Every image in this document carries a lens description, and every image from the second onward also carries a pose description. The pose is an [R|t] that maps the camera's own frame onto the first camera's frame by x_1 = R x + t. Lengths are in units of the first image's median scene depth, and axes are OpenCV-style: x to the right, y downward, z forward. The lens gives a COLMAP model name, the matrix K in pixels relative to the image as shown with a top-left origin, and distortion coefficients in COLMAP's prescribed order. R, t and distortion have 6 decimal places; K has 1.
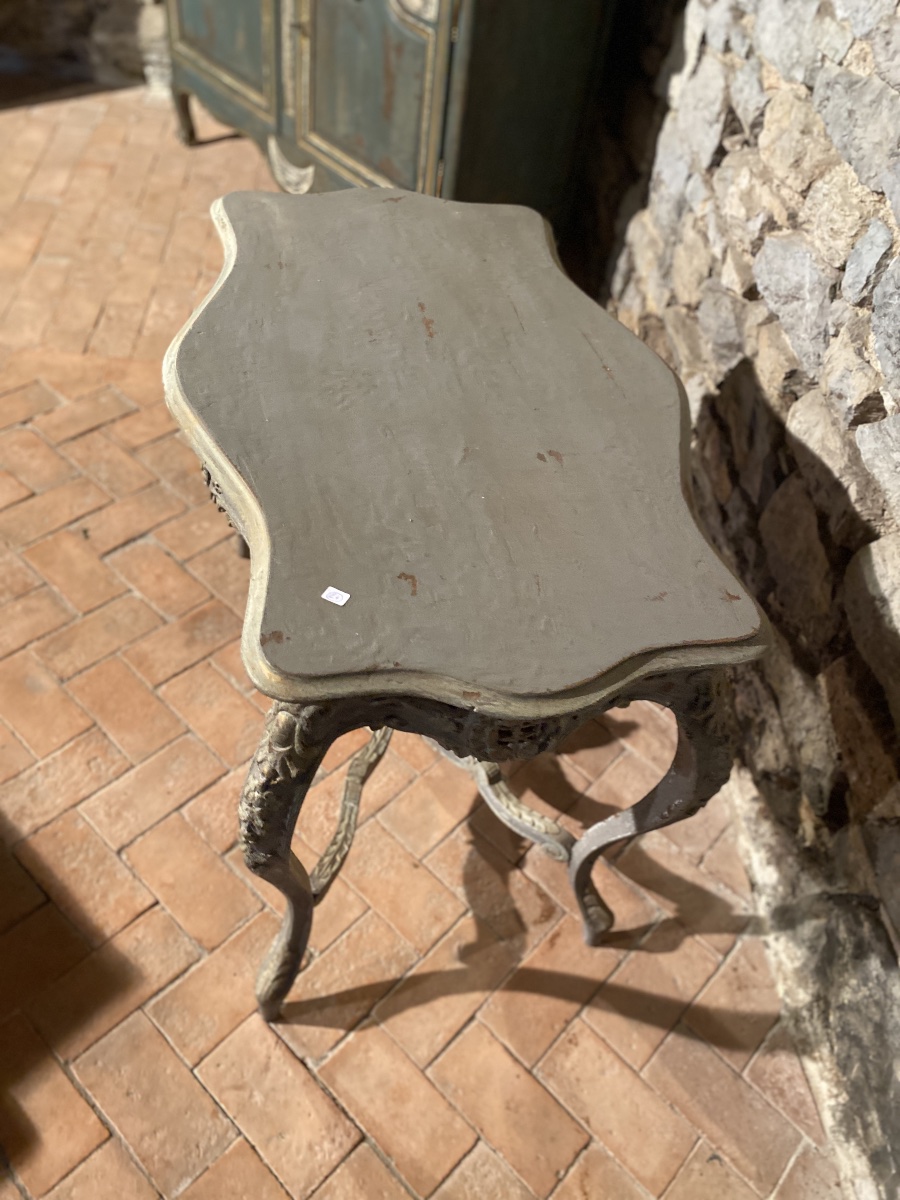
lens RADIAL K [[911.0, 0, 452.3], [0, 911.0, 606.5], [0, 0, 1]] dist [0.025853, -0.006285]
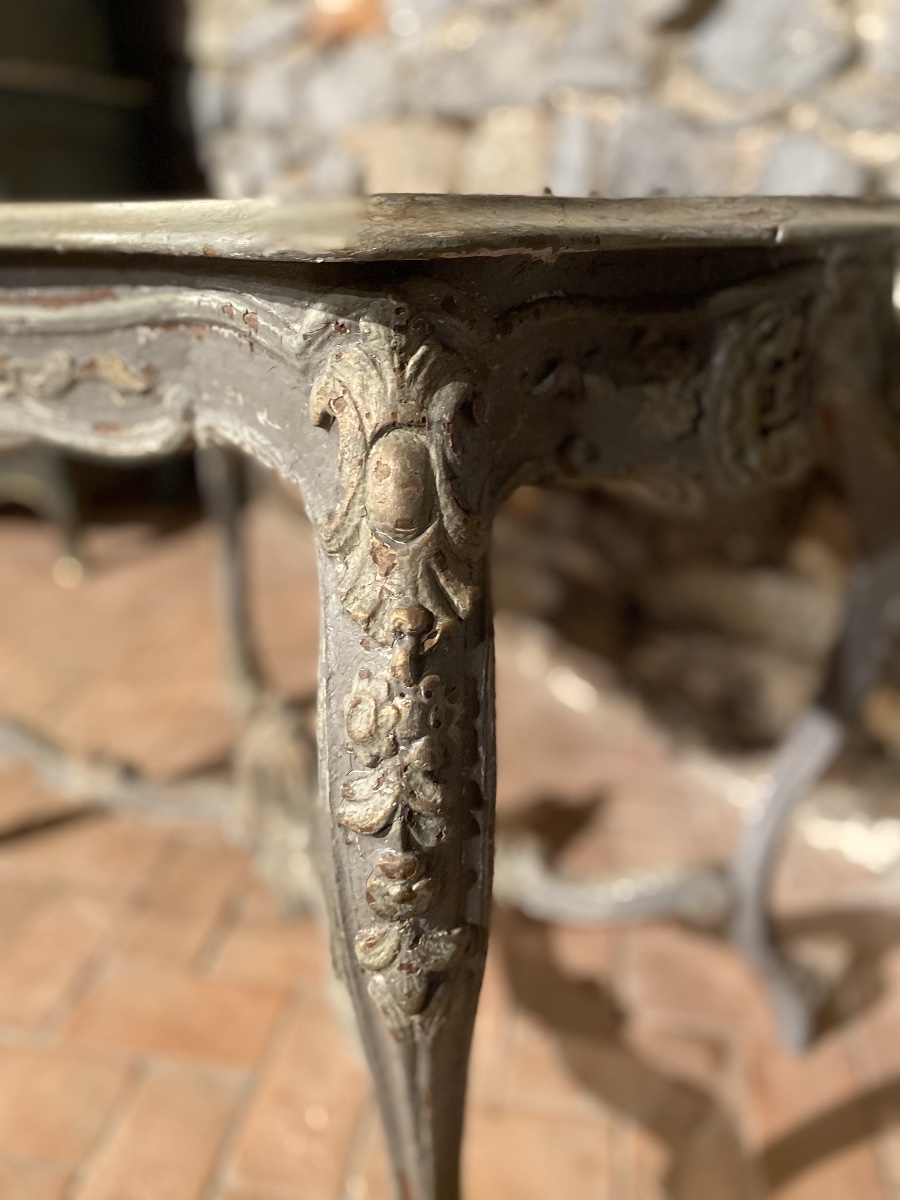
lens RADIAL K [[926.2, 0, 450.0], [0, 926.2, 600.0], [0, 0, 1]] dist [0.070412, -0.127462]
pose [[0.822725, -0.352695, 0.445791, -0.218873], [0.497141, 0.826716, -0.263423, 0.175548], [-0.275634, 0.438346, 0.855499, 0.419520]]
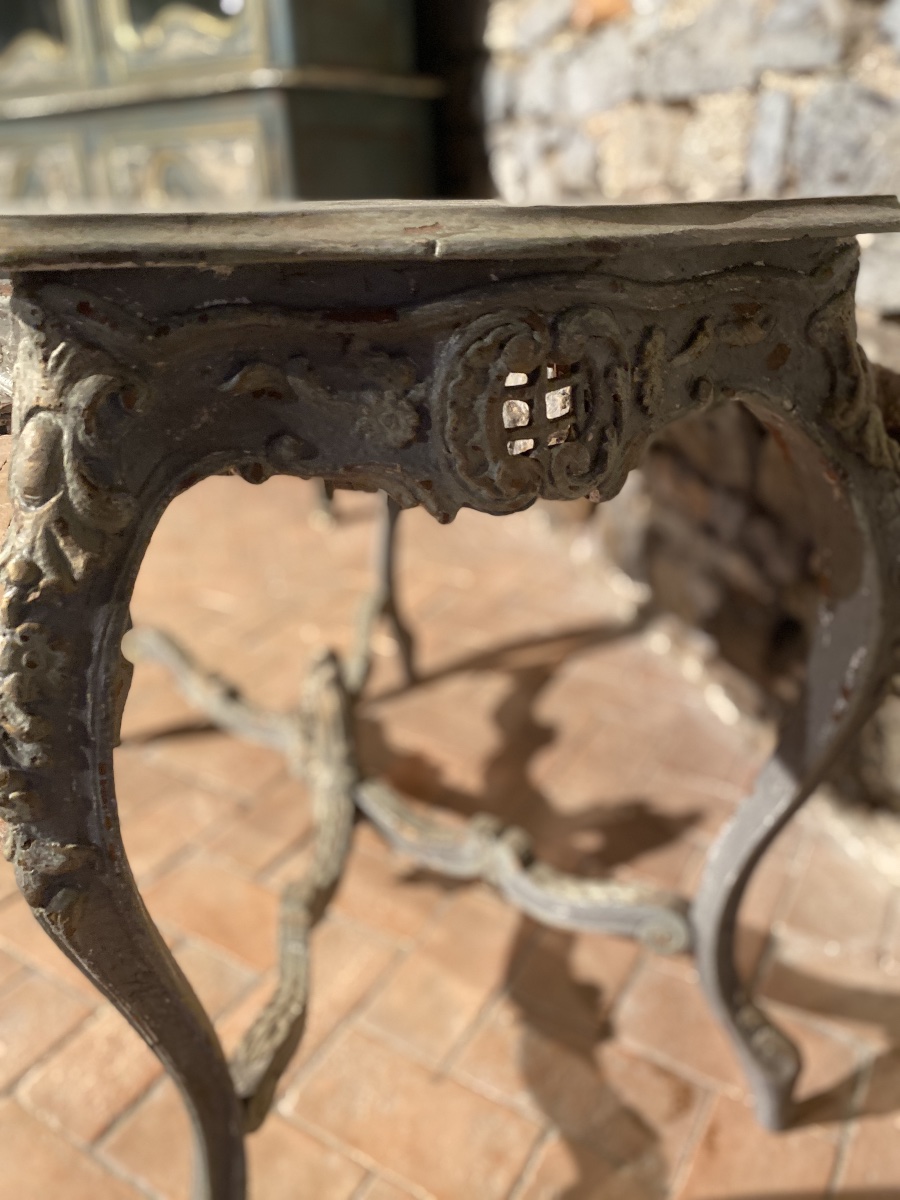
lens RADIAL K [[921.1, 0, 438.8], [0, 921.1, 592.1], [0, 0, 1]] dist [0.001812, -0.003341]
pose [[0.968996, -0.222229, 0.107983, -0.035661], [0.246879, 0.888259, -0.387359, 0.254782], [-0.009834, 0.402008, 0.915583, 0.374531]]
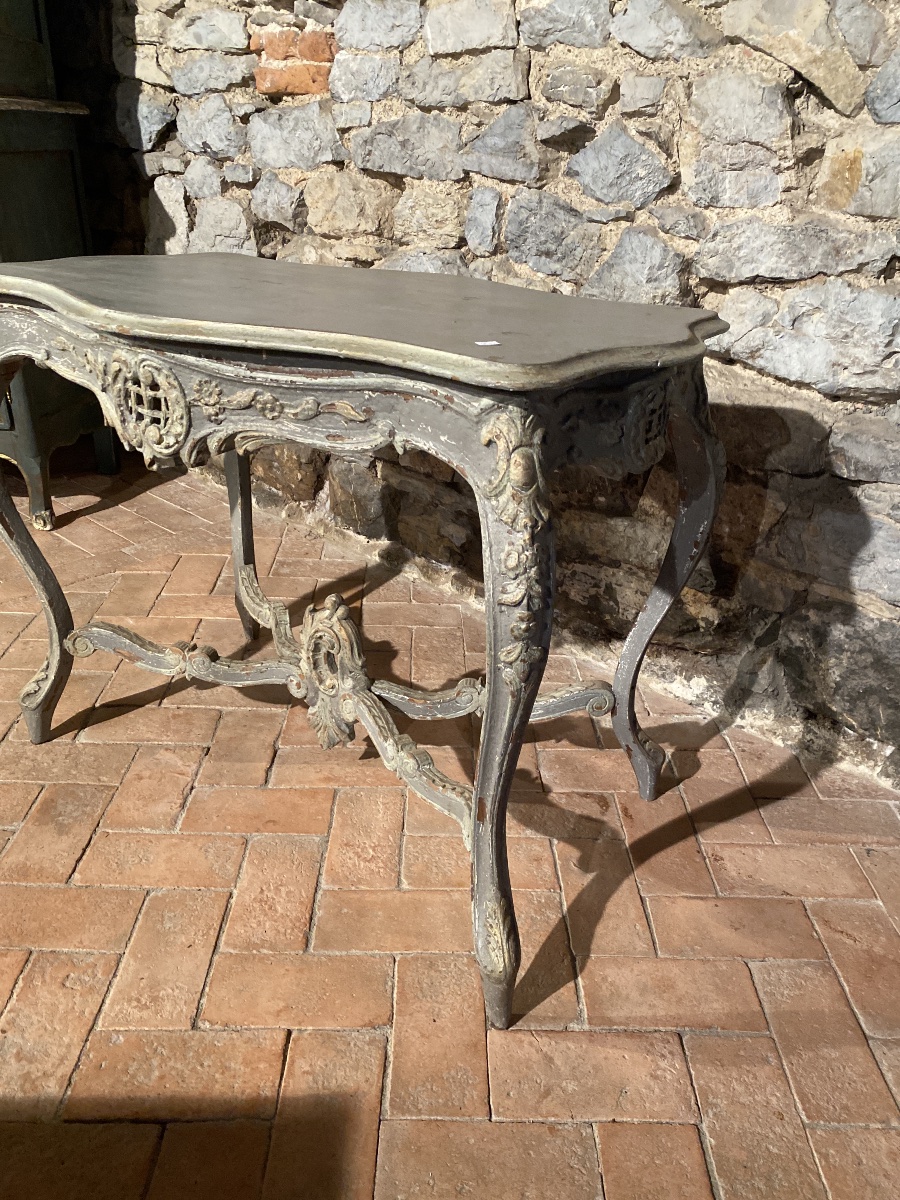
lens RADIAL K [[909.5, 0, 450.0], [0, 909.5, 600.0], [0, 0, 1]] dist [0.074735, -0.106515]
pose [[0.722347, -0.393555, 0.568620, -0.520336], [0.552390, 0.823057, -0.132071, 0.205231], [-0.416029, 0.409501, 0.811929, 0.183943]]
